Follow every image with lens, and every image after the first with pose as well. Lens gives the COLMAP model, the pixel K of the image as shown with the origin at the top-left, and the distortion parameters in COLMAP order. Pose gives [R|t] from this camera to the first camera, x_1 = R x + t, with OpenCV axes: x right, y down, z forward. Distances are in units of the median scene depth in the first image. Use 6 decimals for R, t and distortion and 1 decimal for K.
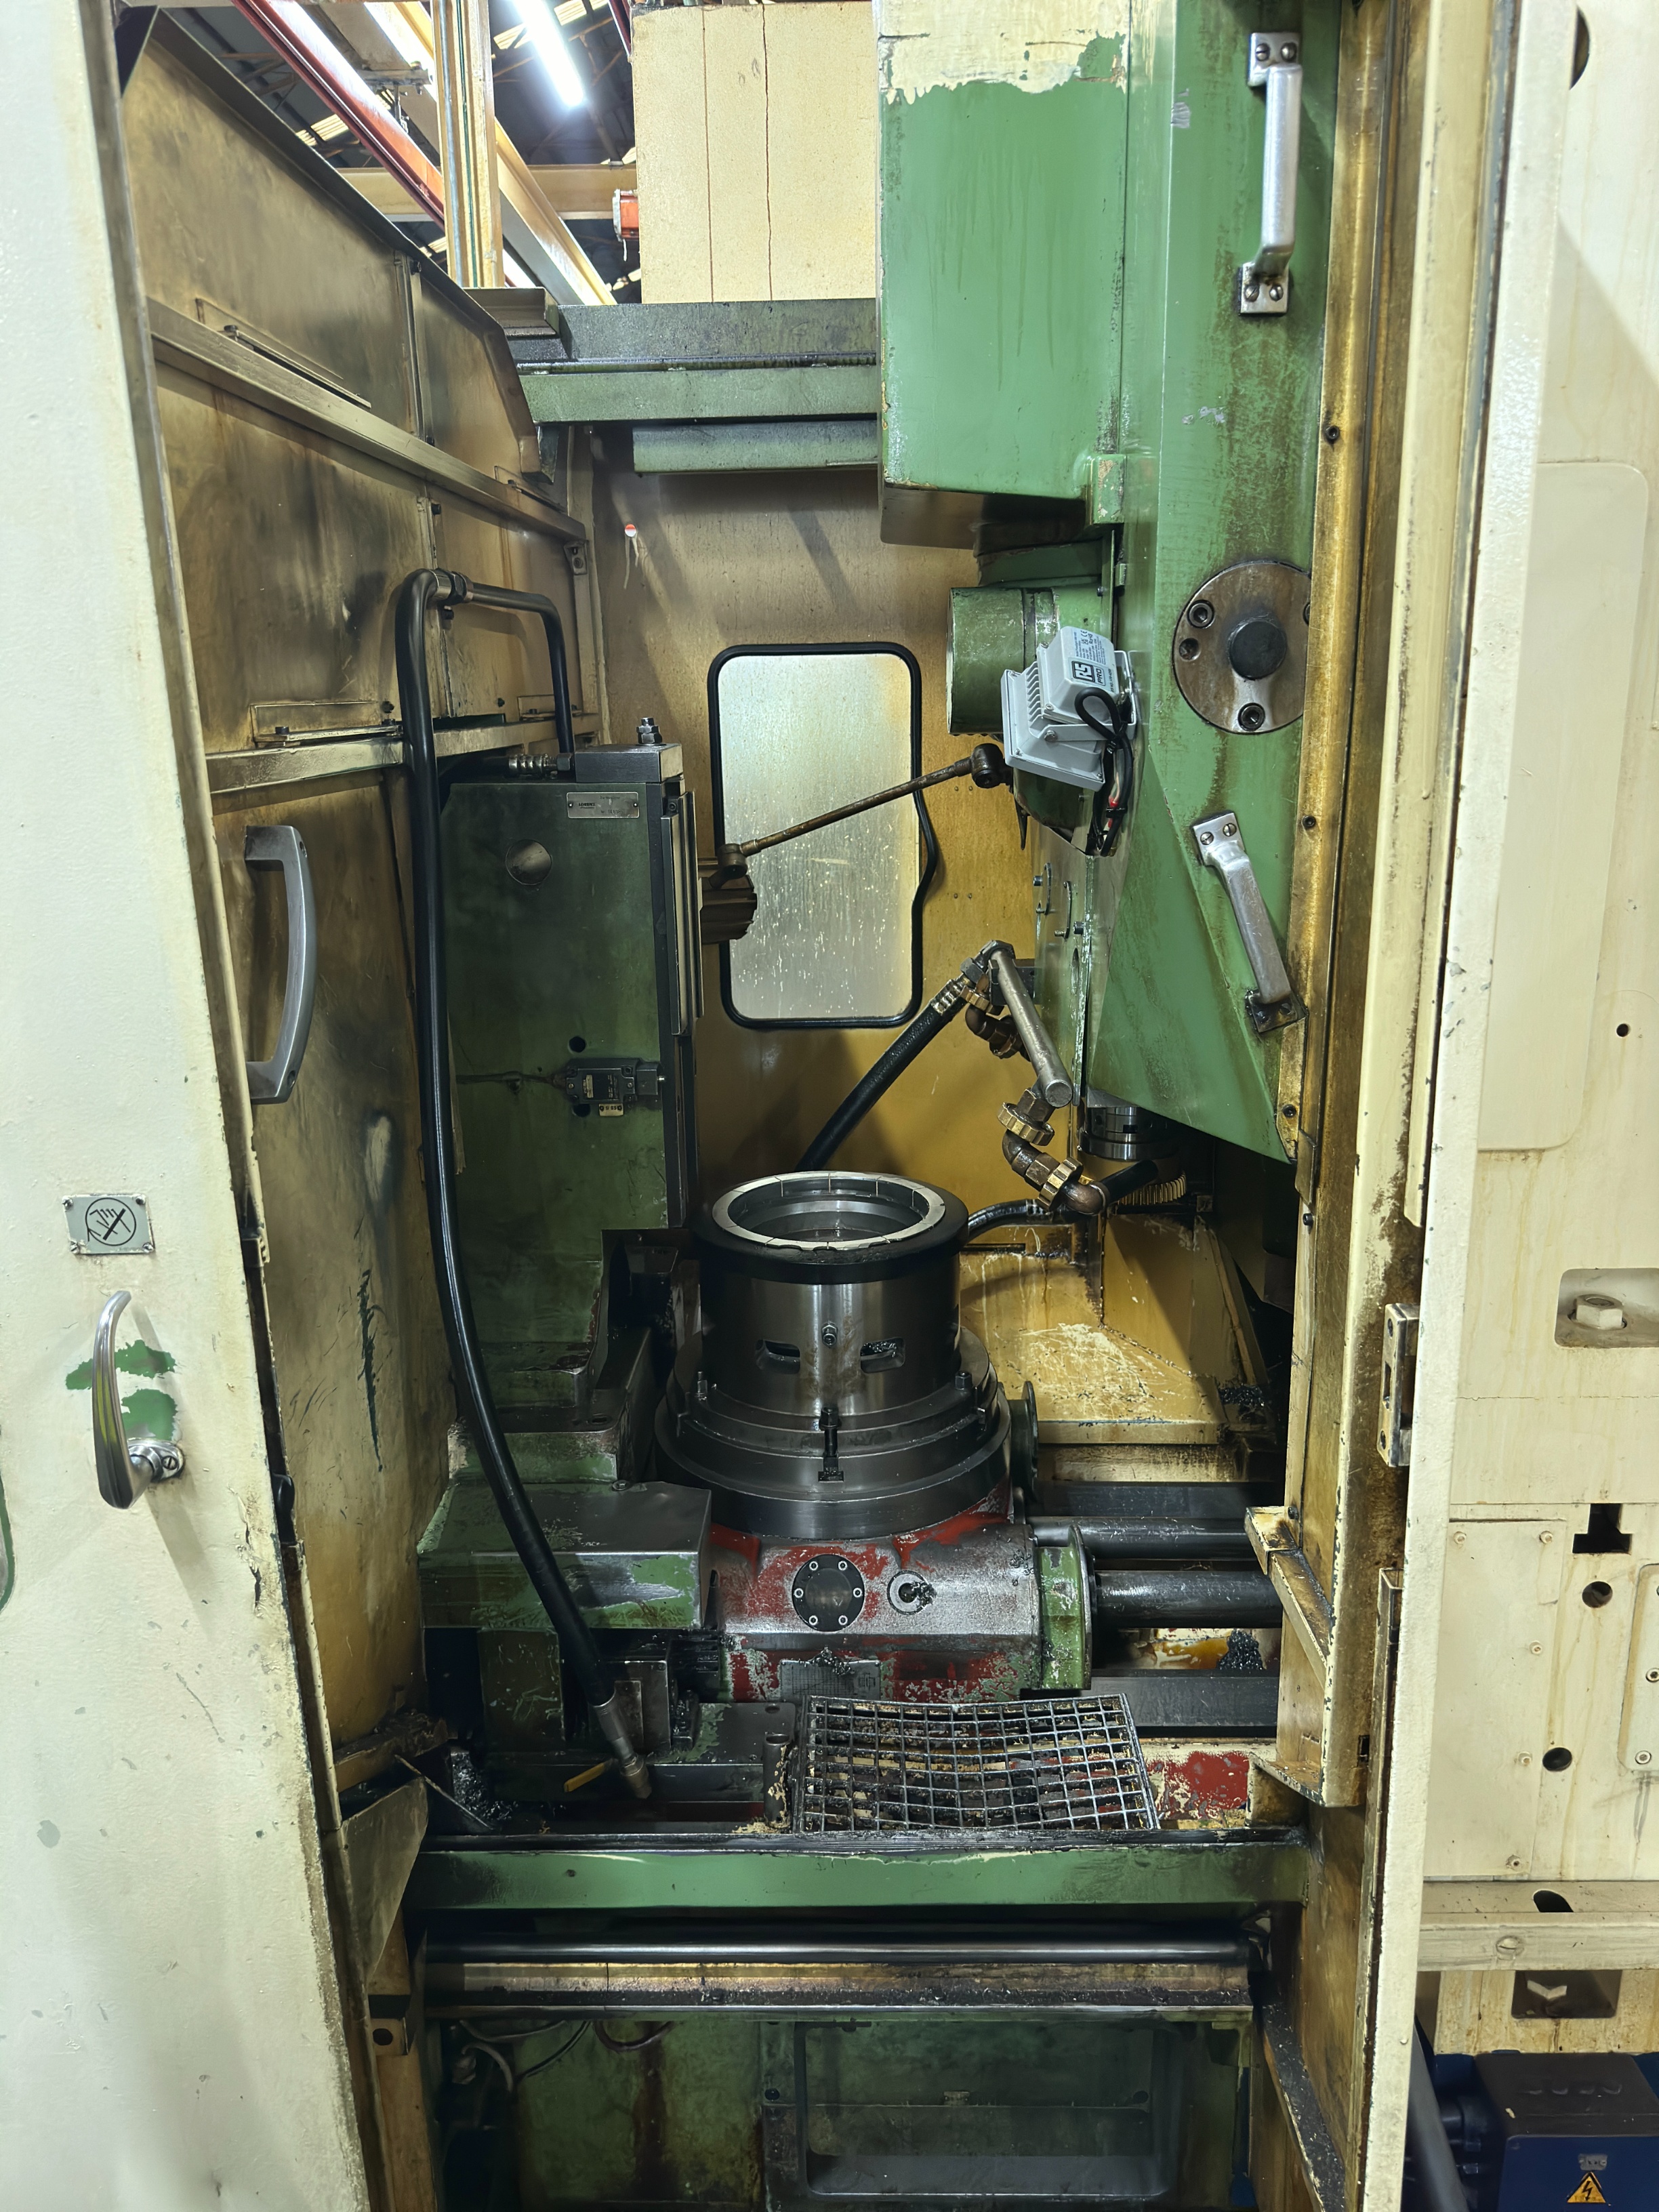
lens RADIAL K [[1576.8, 0, 830.8], [0, 1576.8, 1103.1], [0, 0, 1]] dist [-0.011078, -0.006063]
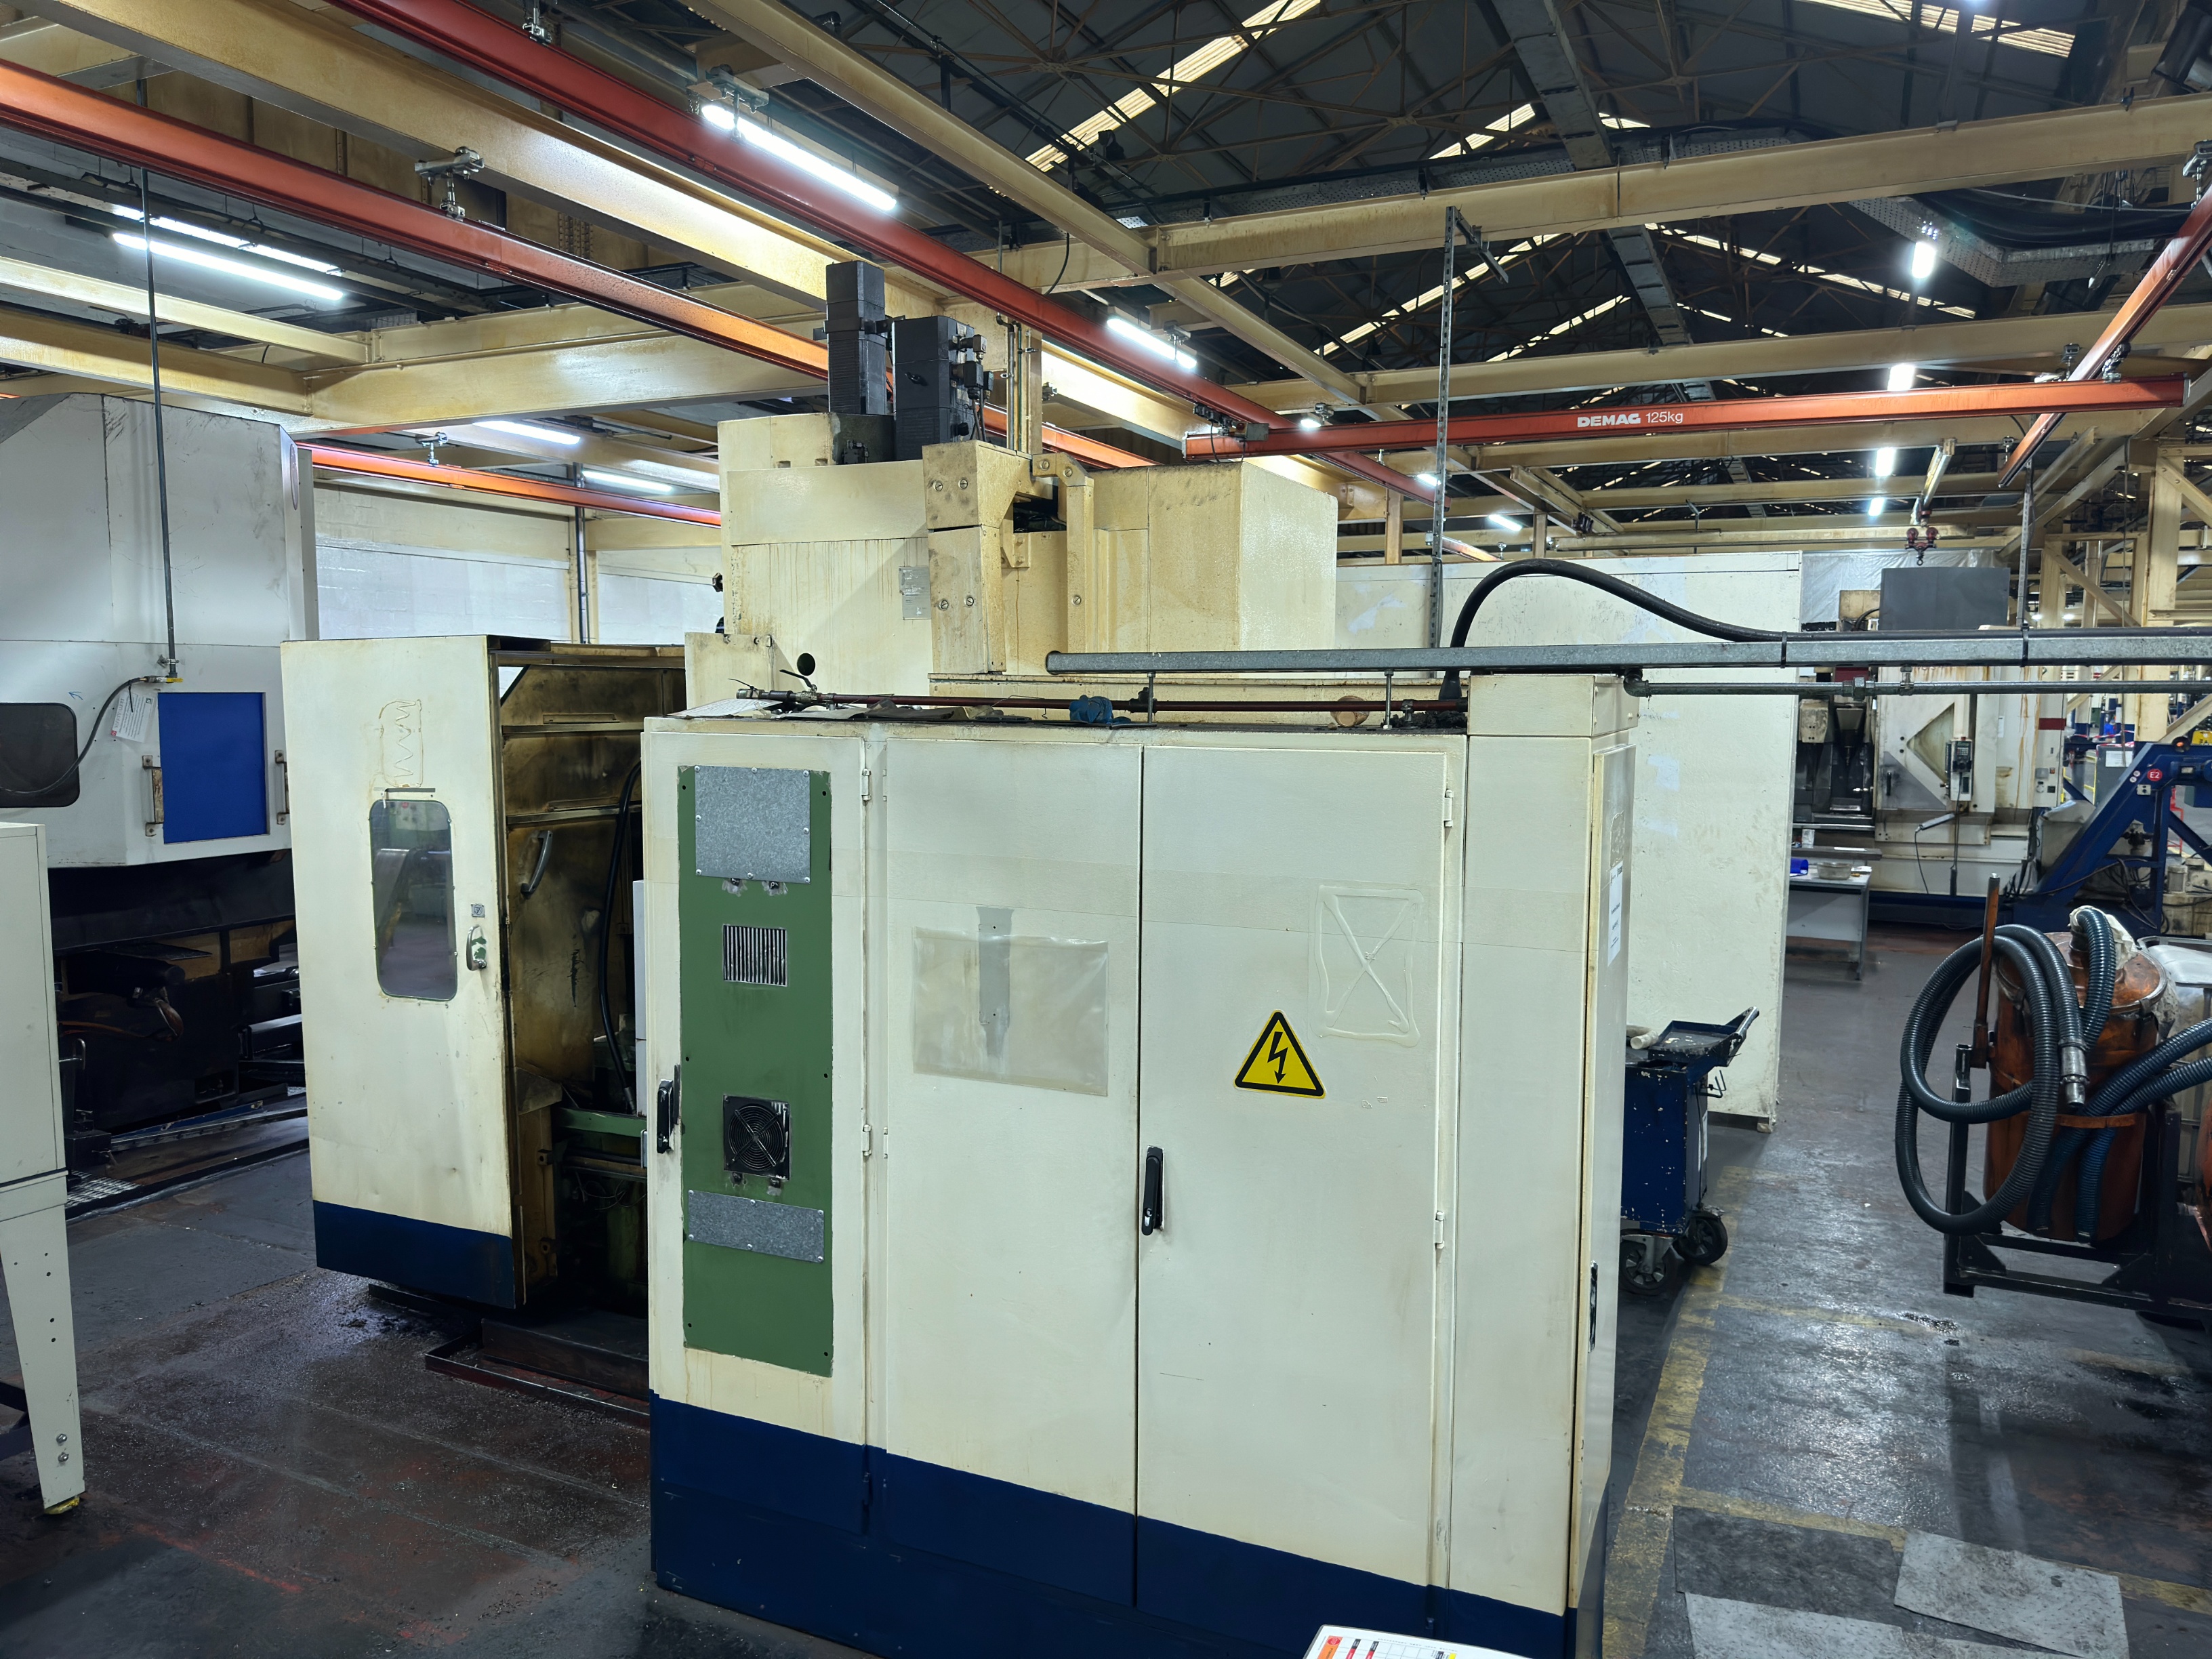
lens RADIAL K [[1576.8, 0, 1107.4], [0, 1576.8, 834.9], [0, 0, 1]] dist [-0.011078, -0.006063]
pose [[0.916230, 0.056710, -0.396619, 2.291188], [-0.119670, 0.983478, -0.135828, 0.197393], [0.382363, 0.171913, 0.907879, -1.906185]]
